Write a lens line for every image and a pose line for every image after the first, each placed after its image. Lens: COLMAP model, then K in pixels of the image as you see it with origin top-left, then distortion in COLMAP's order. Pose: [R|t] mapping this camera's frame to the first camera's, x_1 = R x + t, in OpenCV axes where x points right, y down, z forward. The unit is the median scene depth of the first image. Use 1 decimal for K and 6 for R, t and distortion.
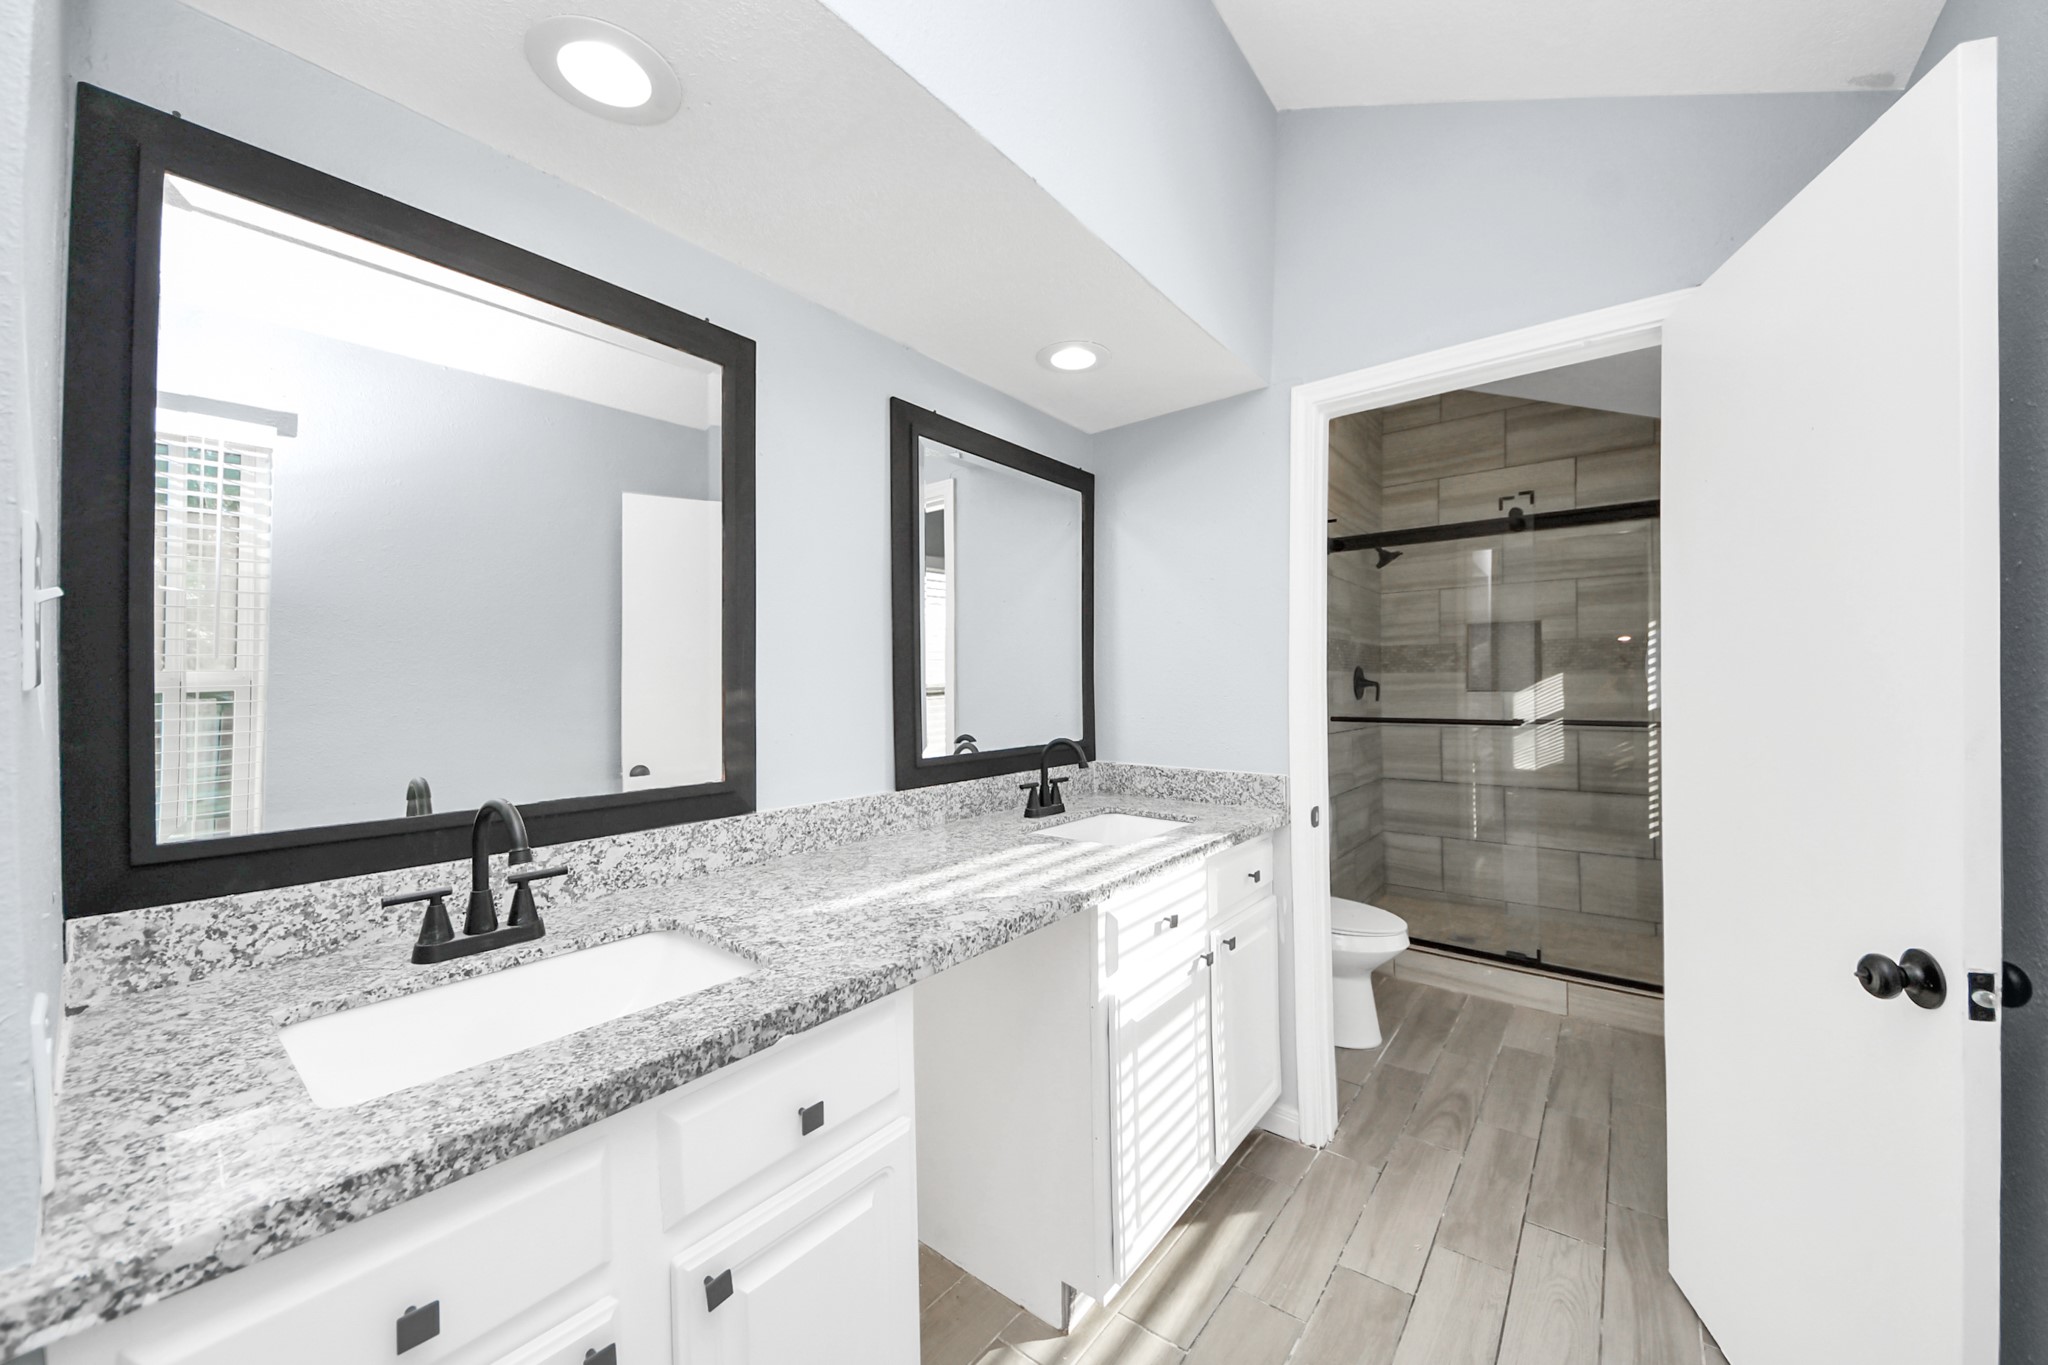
lens RADIAL K [[725.4, 0, 1050.5], [0, 725.4, 683.8], [0, 0, 1]] dist [0.043928, -0.023396]
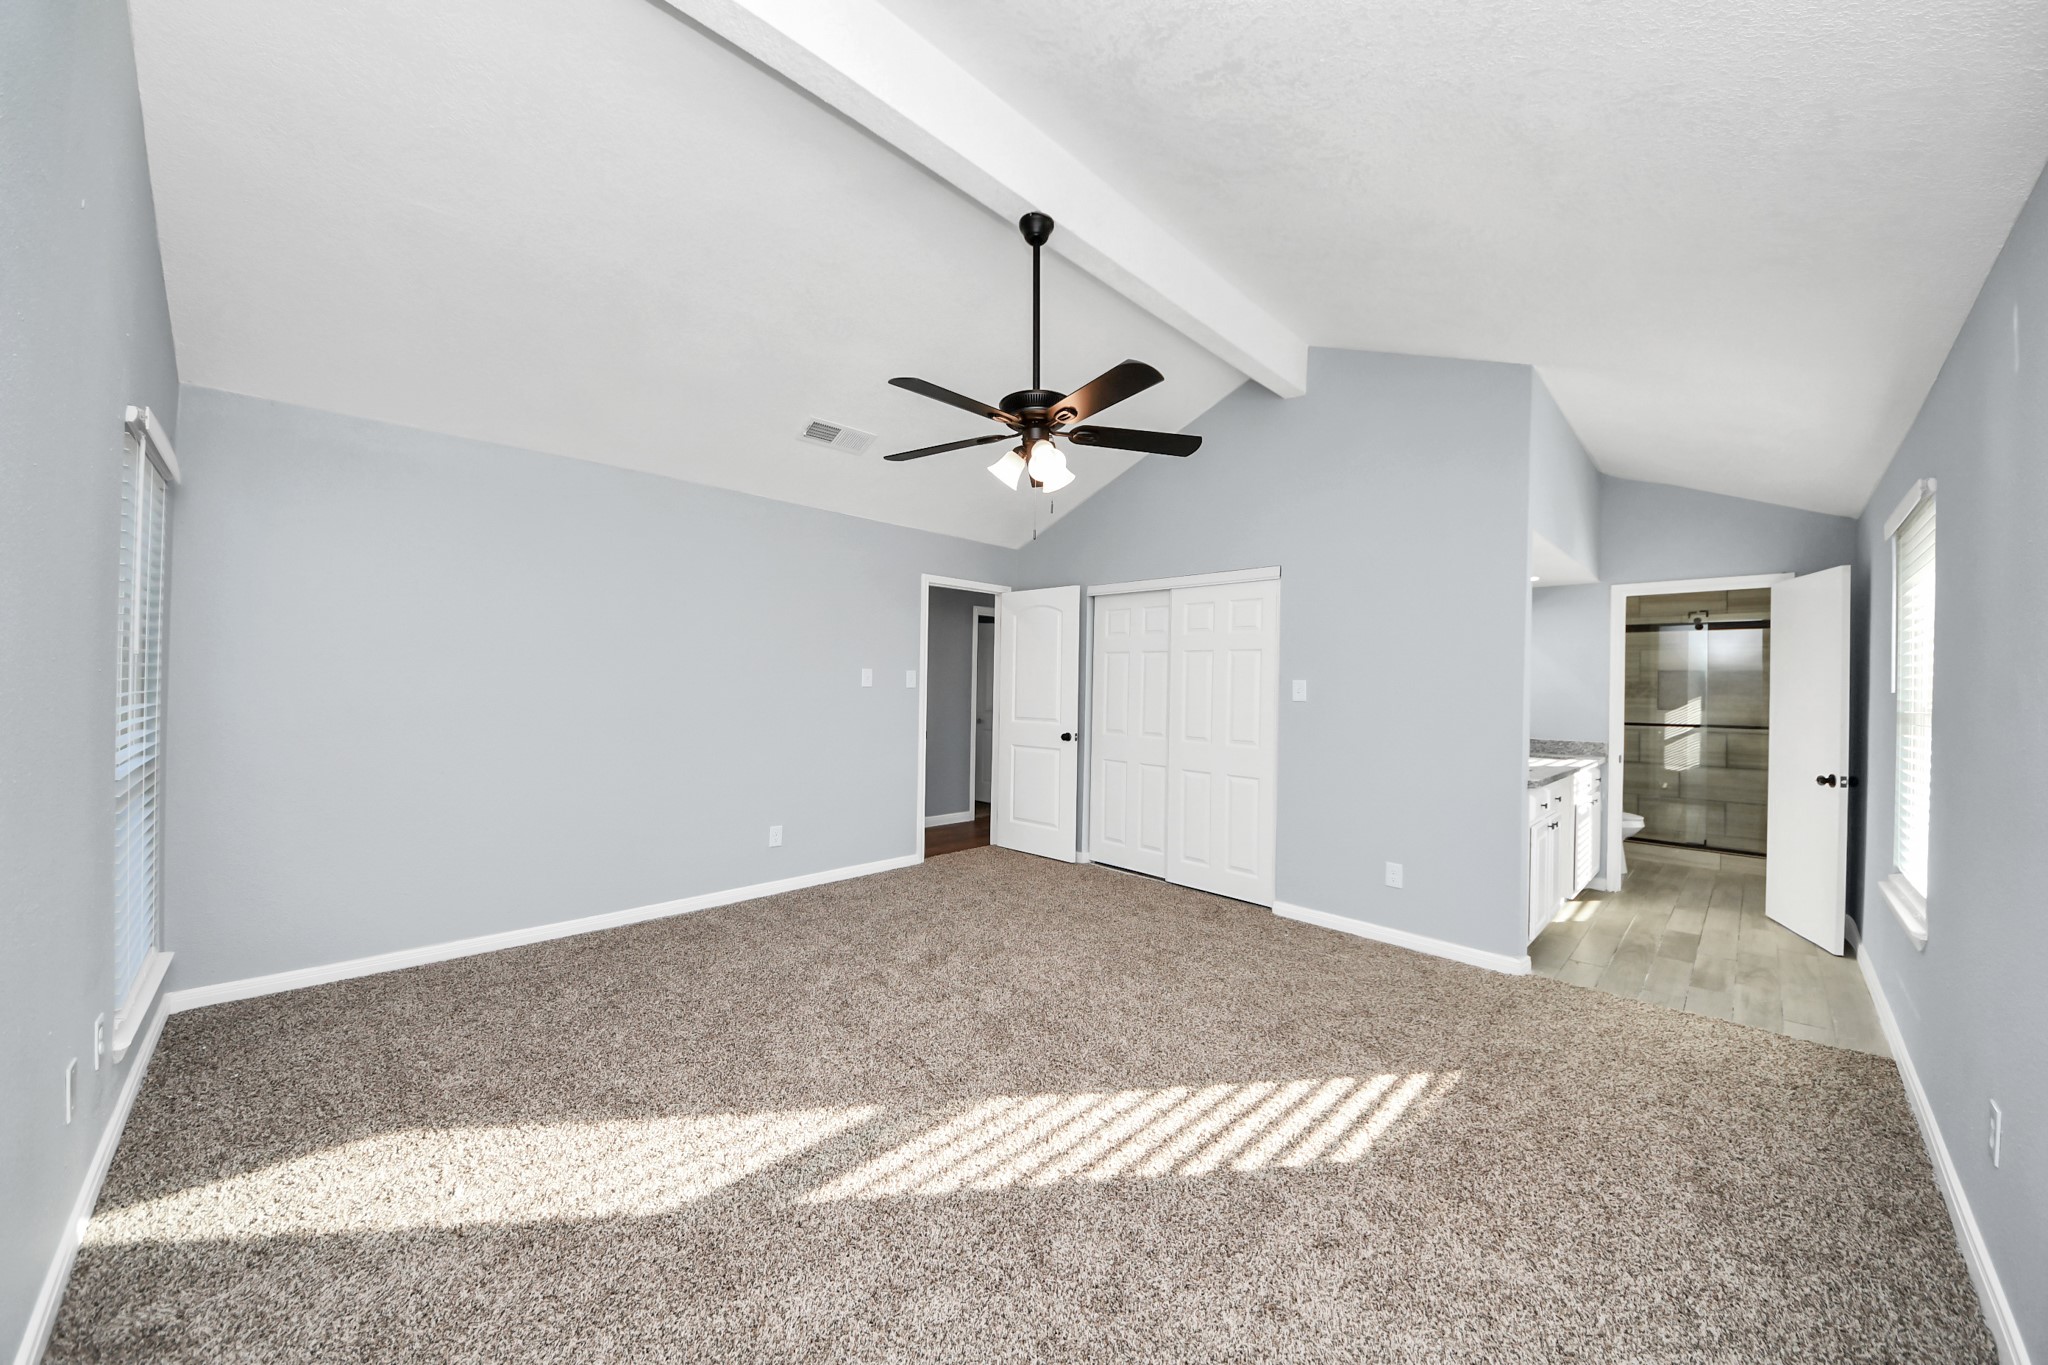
lens RADIAL K [[725.4, 0, 1050.5], [0, 725.4, 683.8], [0, 0, 1]] dist [0.043928, -0.023396]
pose [[0.995719, 0.030179, -0.087370, -1.171453], [-0.029978, 0.999544, 0.003606, -0.021256], [0.087439, -0.000971, 0.996169, -1.441628]]
